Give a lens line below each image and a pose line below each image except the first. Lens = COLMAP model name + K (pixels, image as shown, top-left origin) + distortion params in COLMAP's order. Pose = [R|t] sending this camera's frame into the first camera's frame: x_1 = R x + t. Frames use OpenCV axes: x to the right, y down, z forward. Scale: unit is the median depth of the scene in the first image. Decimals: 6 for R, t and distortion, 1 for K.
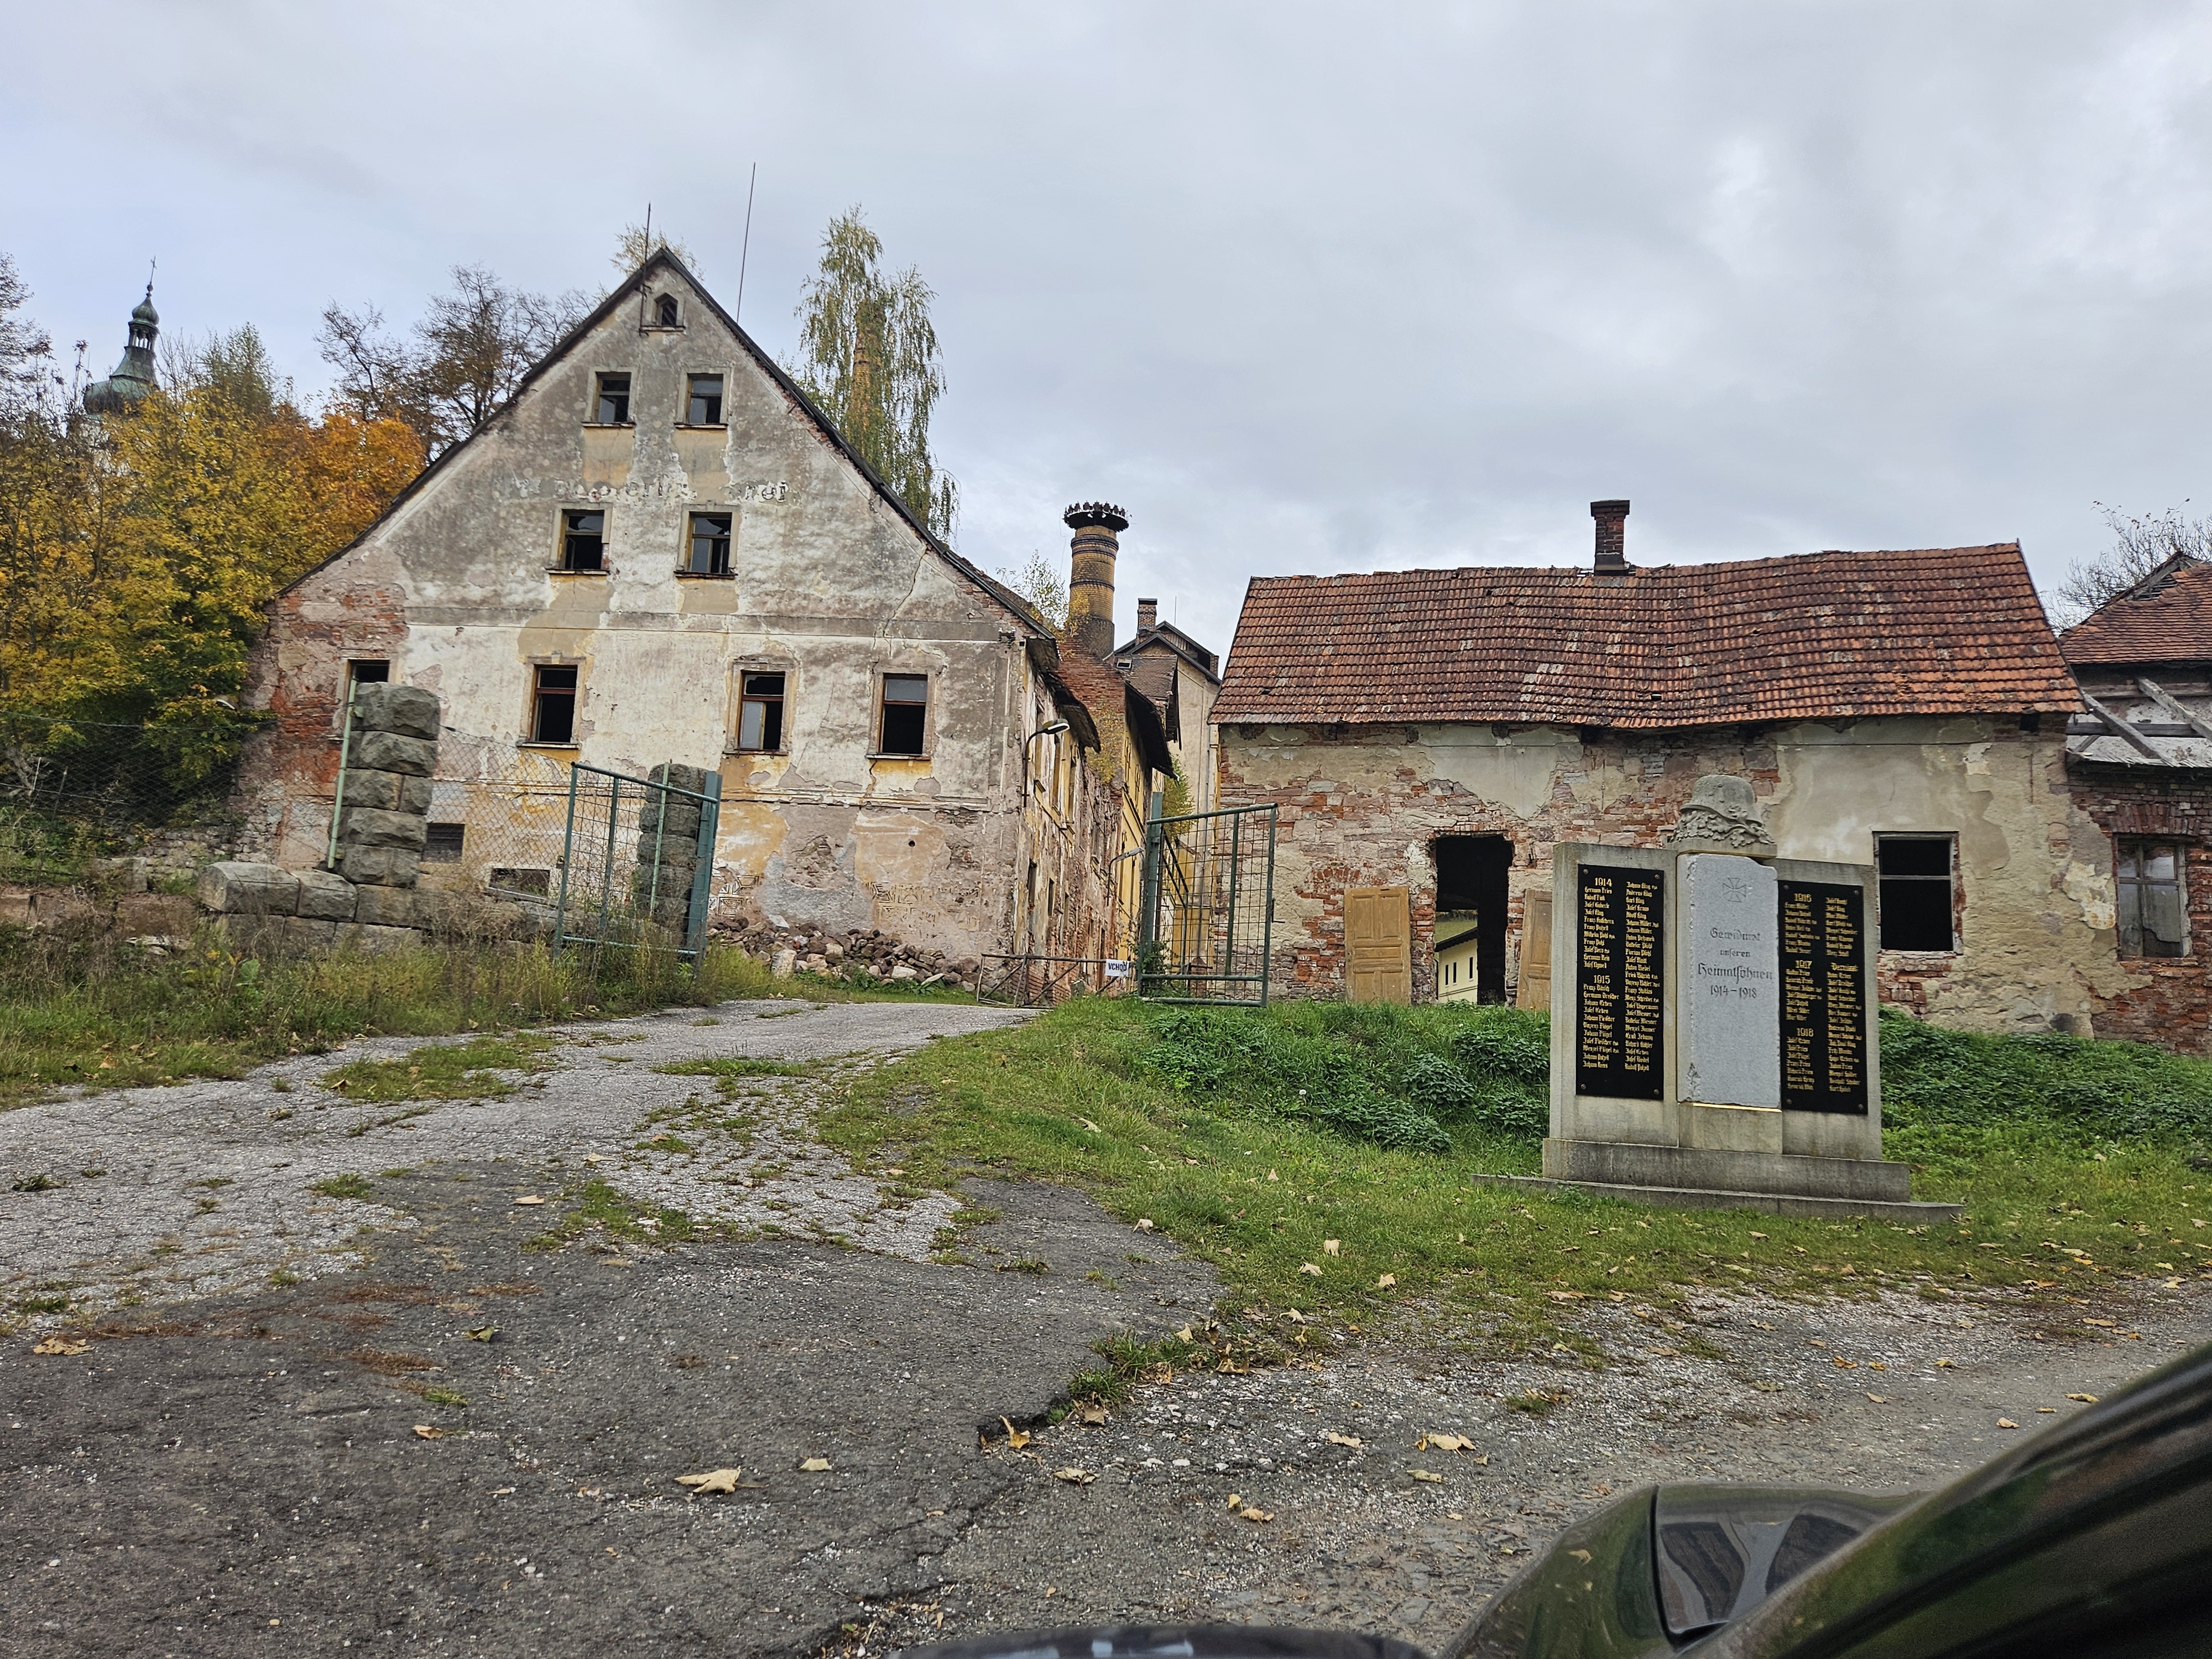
lens RADIAL K [[1494.4, 0, 1097.5], [0, 1494.4, 822.4], [0, 0, 1]] dist [0.067811, -0.025631]
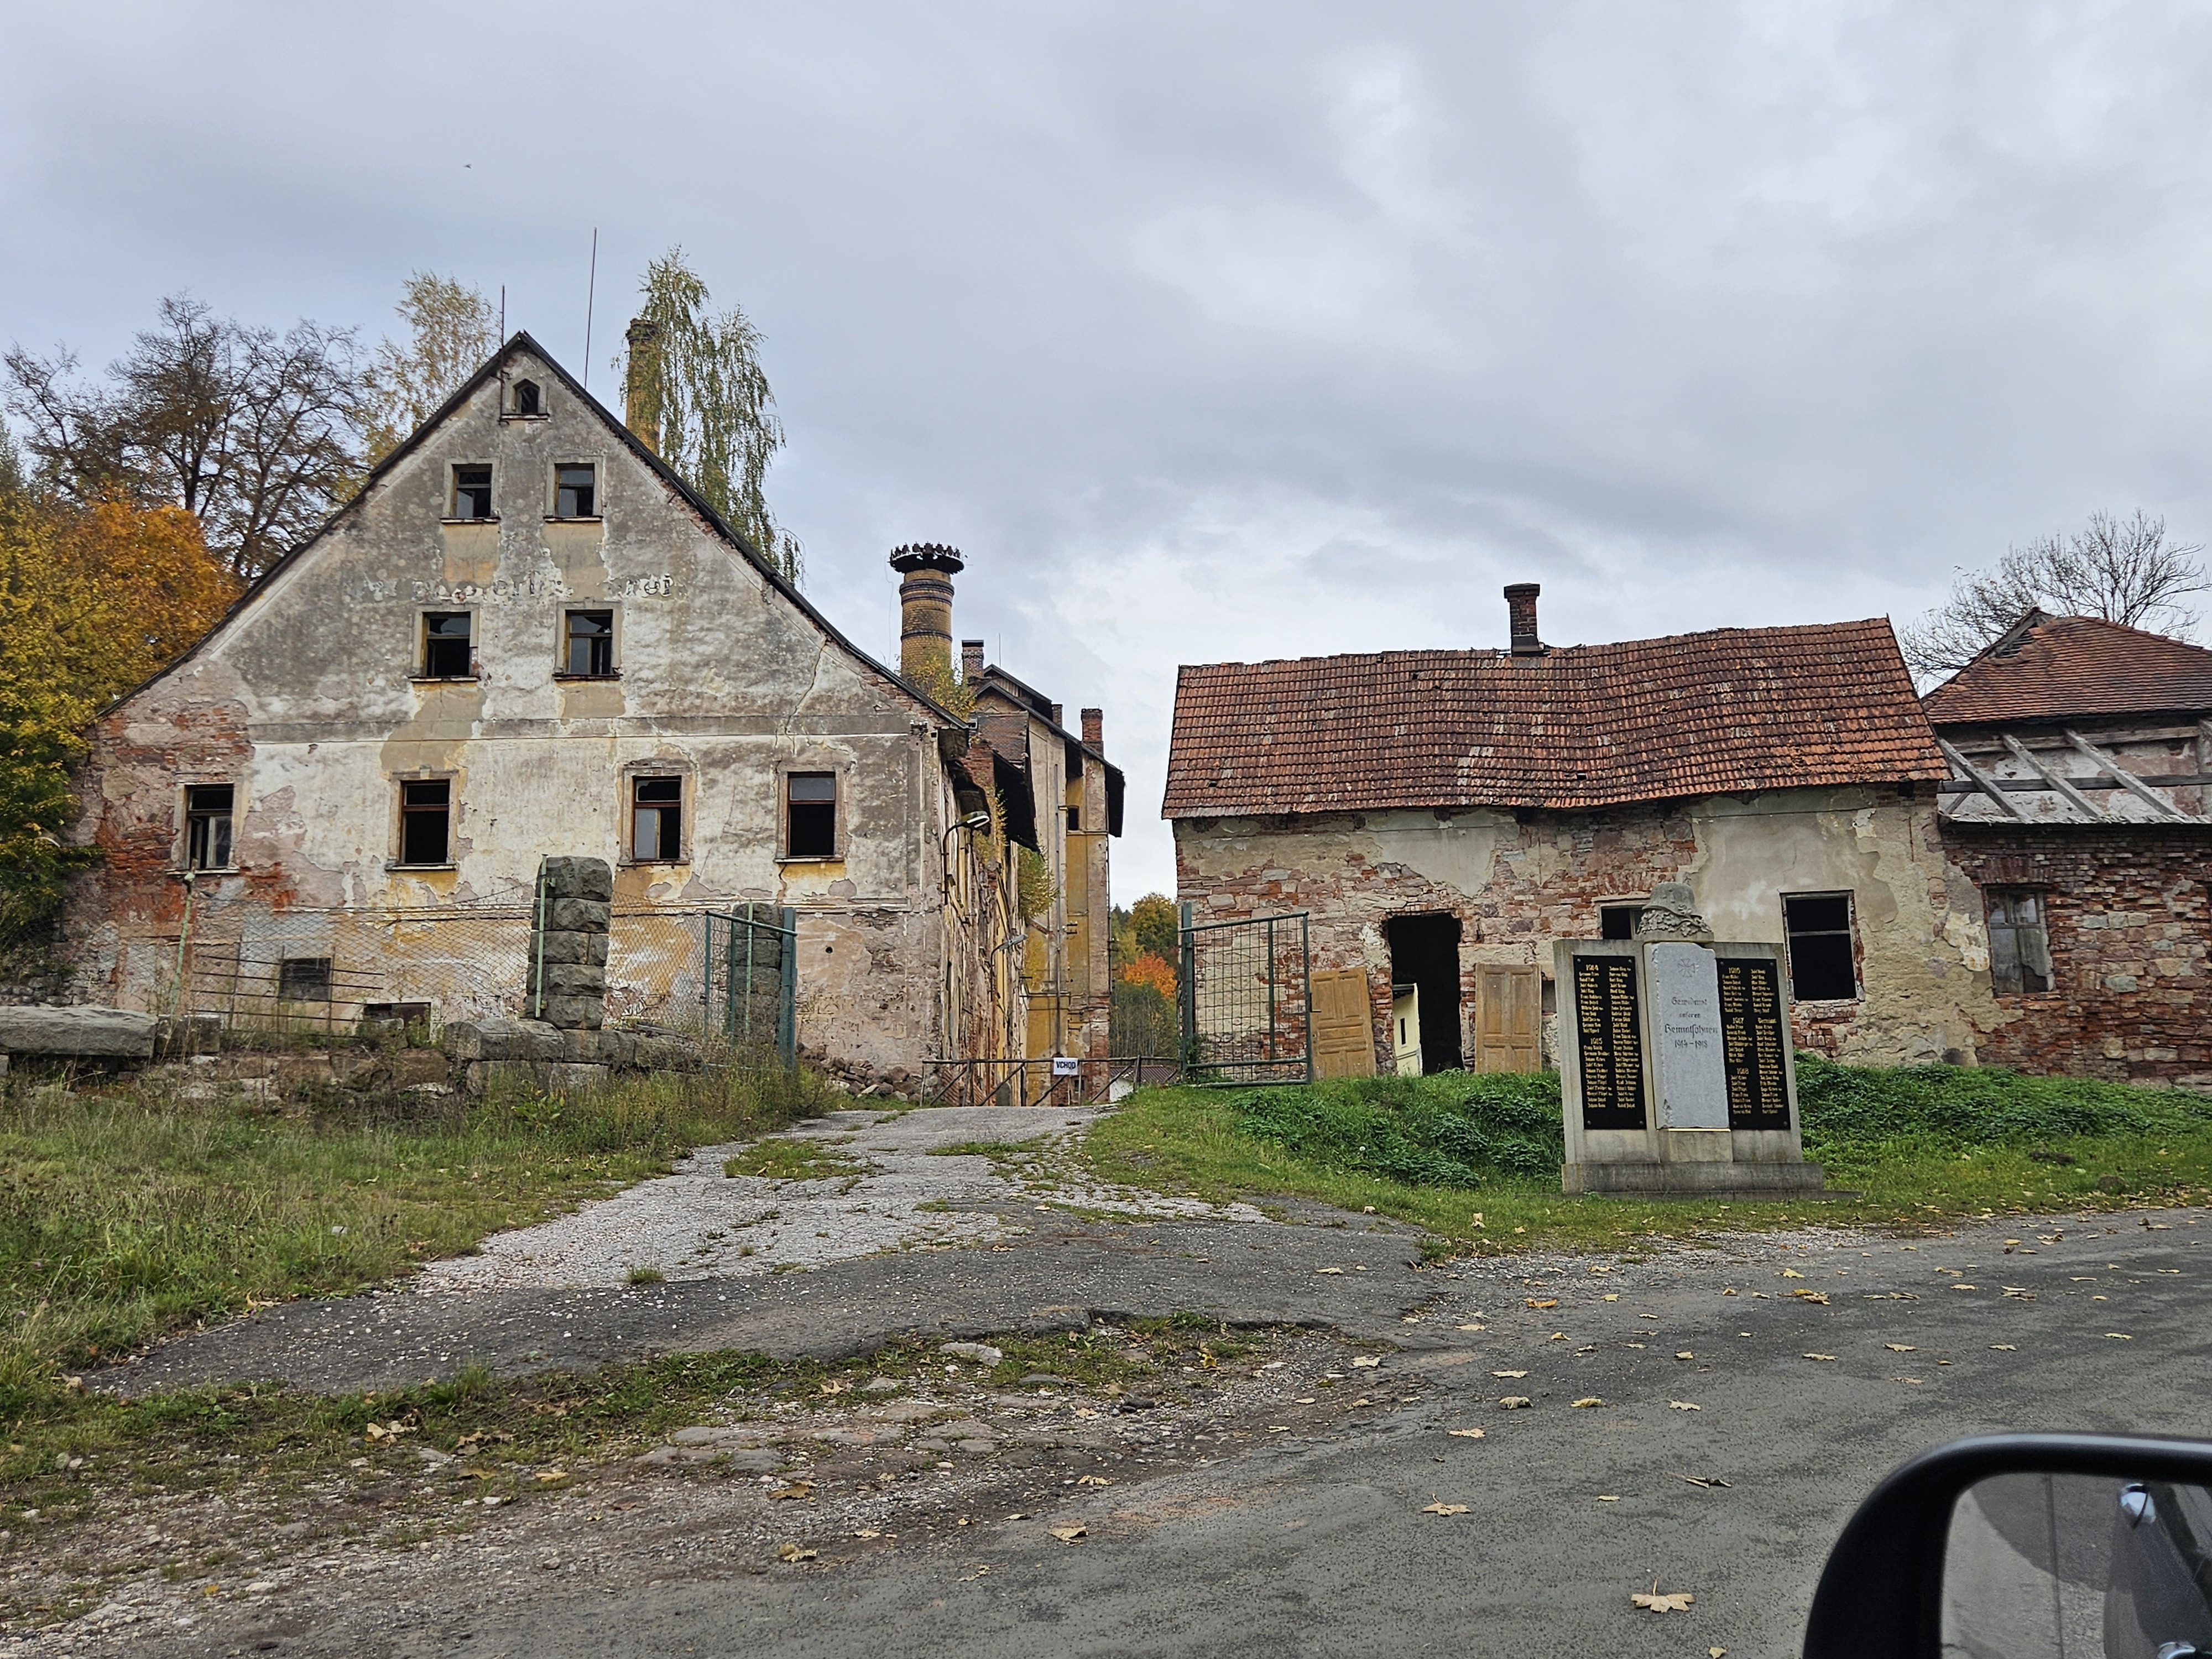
lens RADIAL K [[1781.1, 0, 1106.8], [0, 1781.1, 829.6], [0, 0, 1]] dist [0.064735, 0.006530]
pose [[0.992135, -0.051324, 0.114163, -0.086826], [0.055383, 0.997930, -0.032673, -0.017882], [-0.112250, 0.038739, 0.992925, -0.173658]]
